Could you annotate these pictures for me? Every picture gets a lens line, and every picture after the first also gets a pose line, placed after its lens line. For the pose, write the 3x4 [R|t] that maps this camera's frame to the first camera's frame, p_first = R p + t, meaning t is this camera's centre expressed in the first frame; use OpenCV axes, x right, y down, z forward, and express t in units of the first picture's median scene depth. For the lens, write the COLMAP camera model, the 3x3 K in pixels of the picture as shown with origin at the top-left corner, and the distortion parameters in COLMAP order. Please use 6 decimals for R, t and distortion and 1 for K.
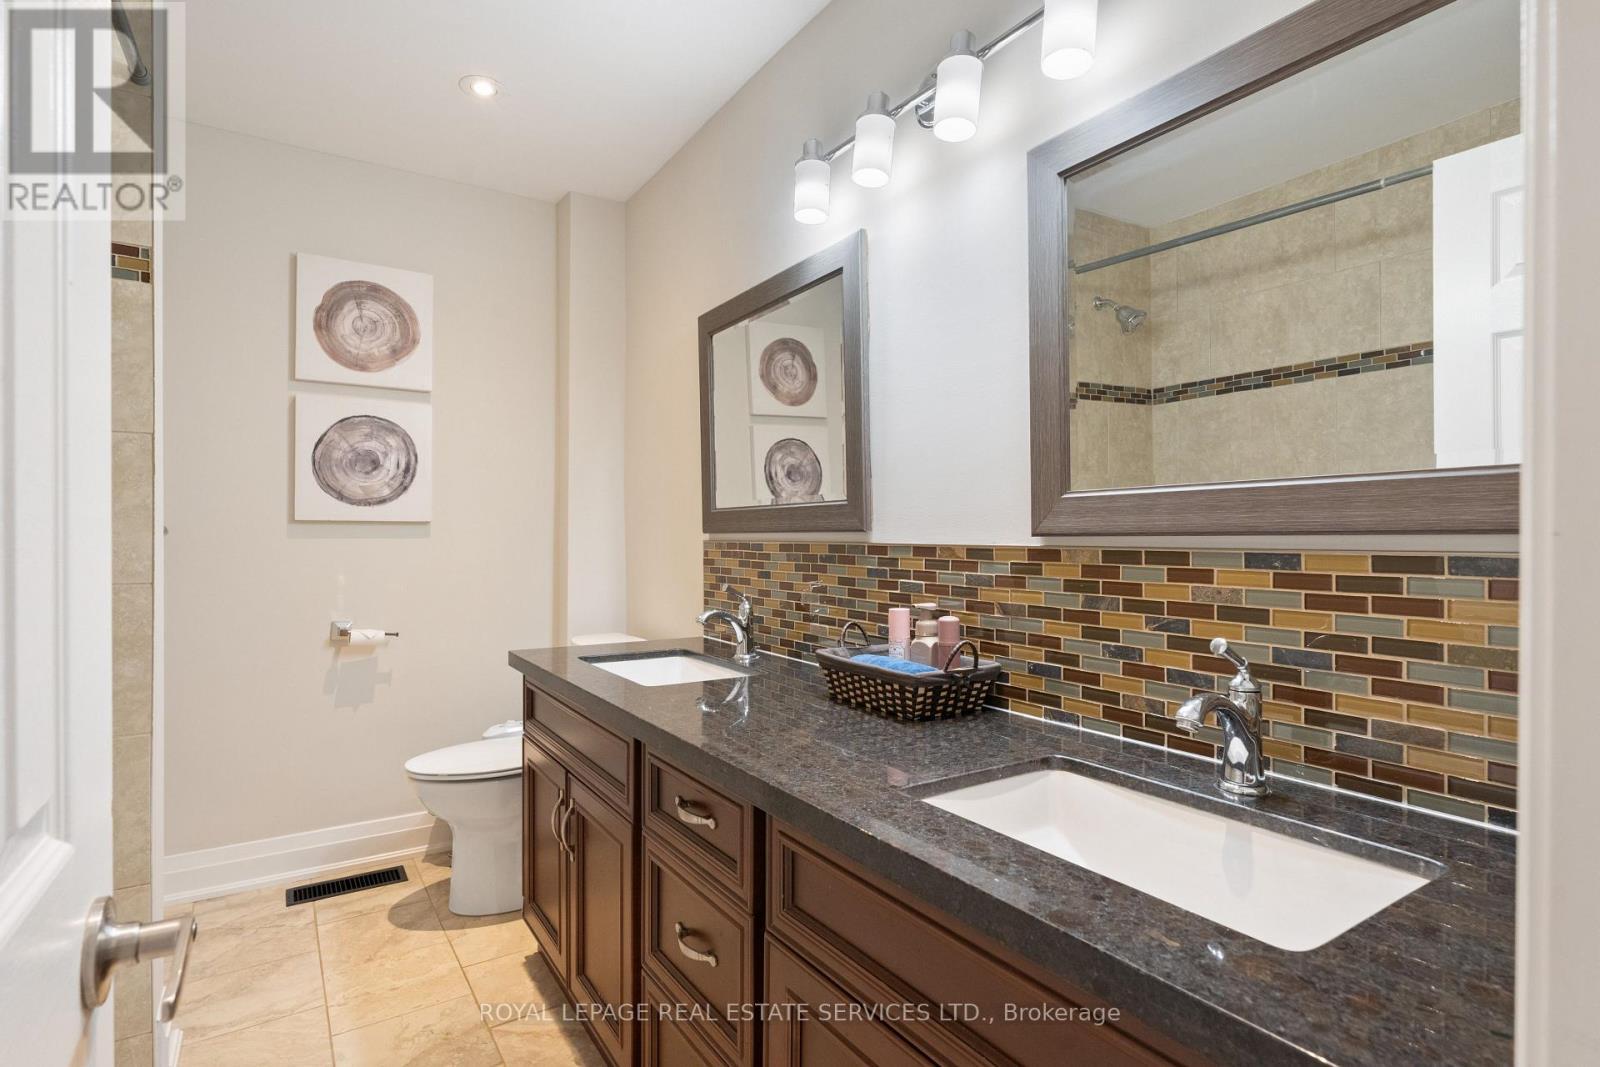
lens RADIAL K [[634.8, 0, 800.0], [0, 634.8, 533.5], [0, 0, 1]] dist [-0.000057, -0.000192]
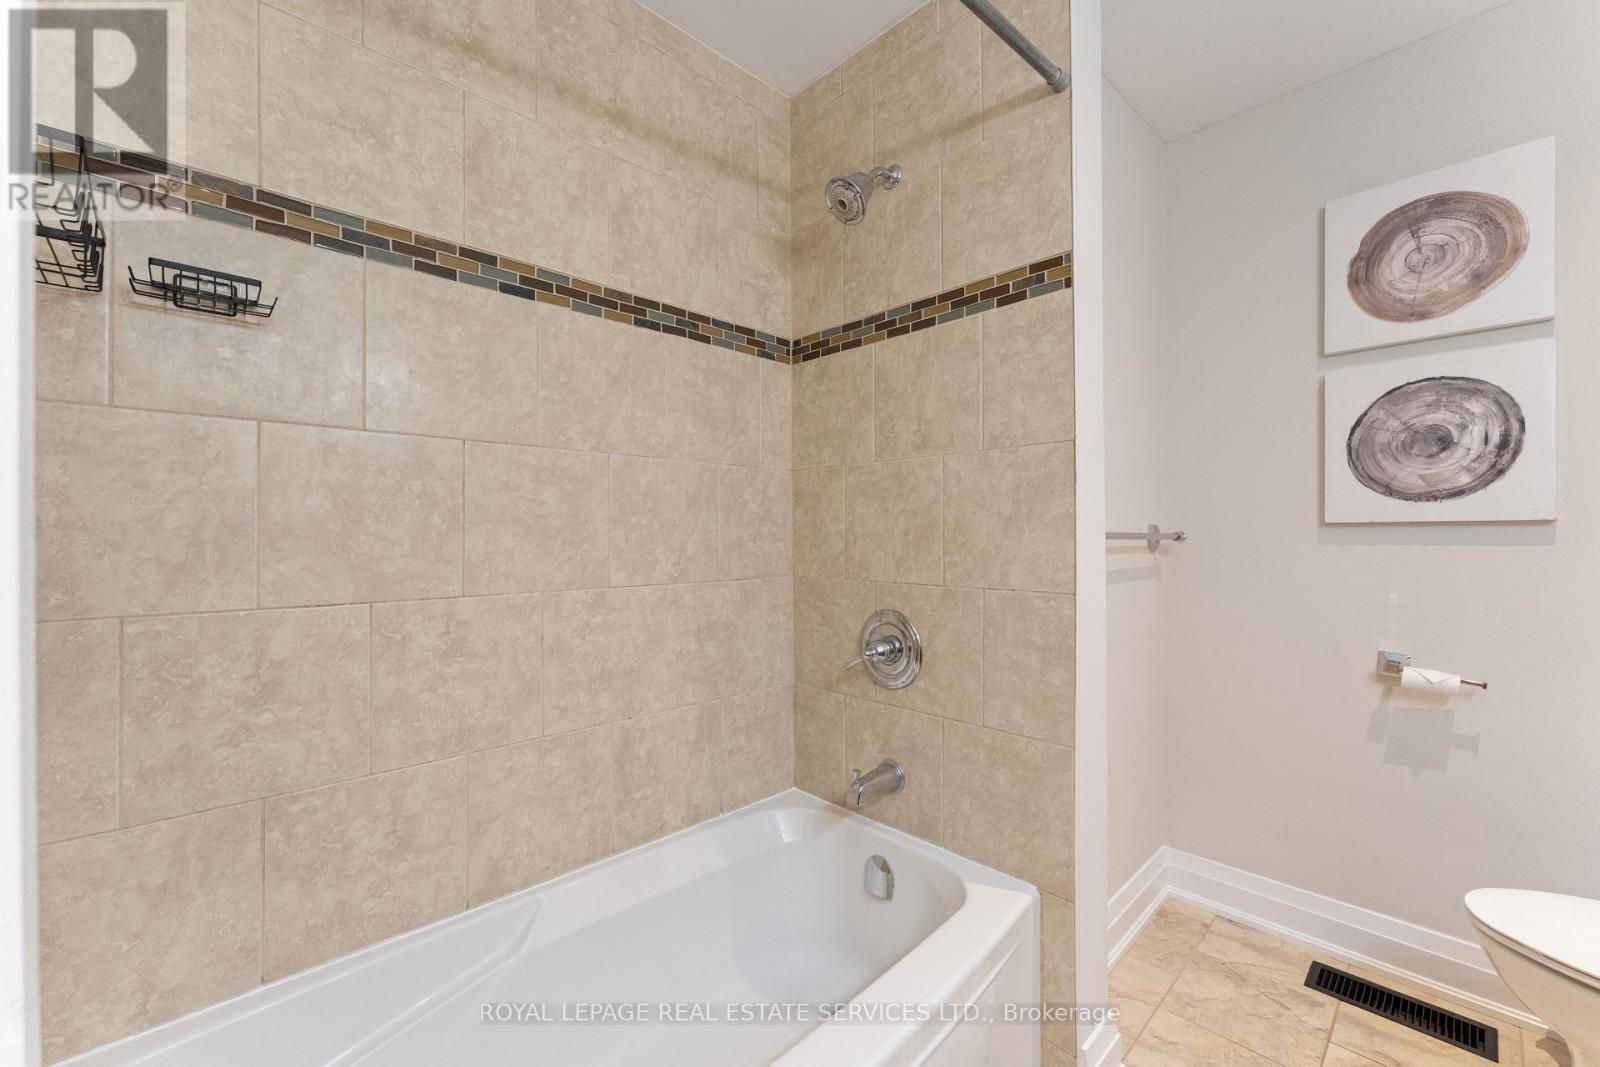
lens RADIAL K [[634.8, 0, 800.0], [0, 634.8, 533.5], [0, 0, 1]] dist [-0.000057, -0.000192]
pose [[0.120758, -0.006385, -0.992661, -0.043131], [0.003069, 0.999977, -0.006059, -0.003928], [0.992677, -0.002315, 0.120775, 0.190369]]
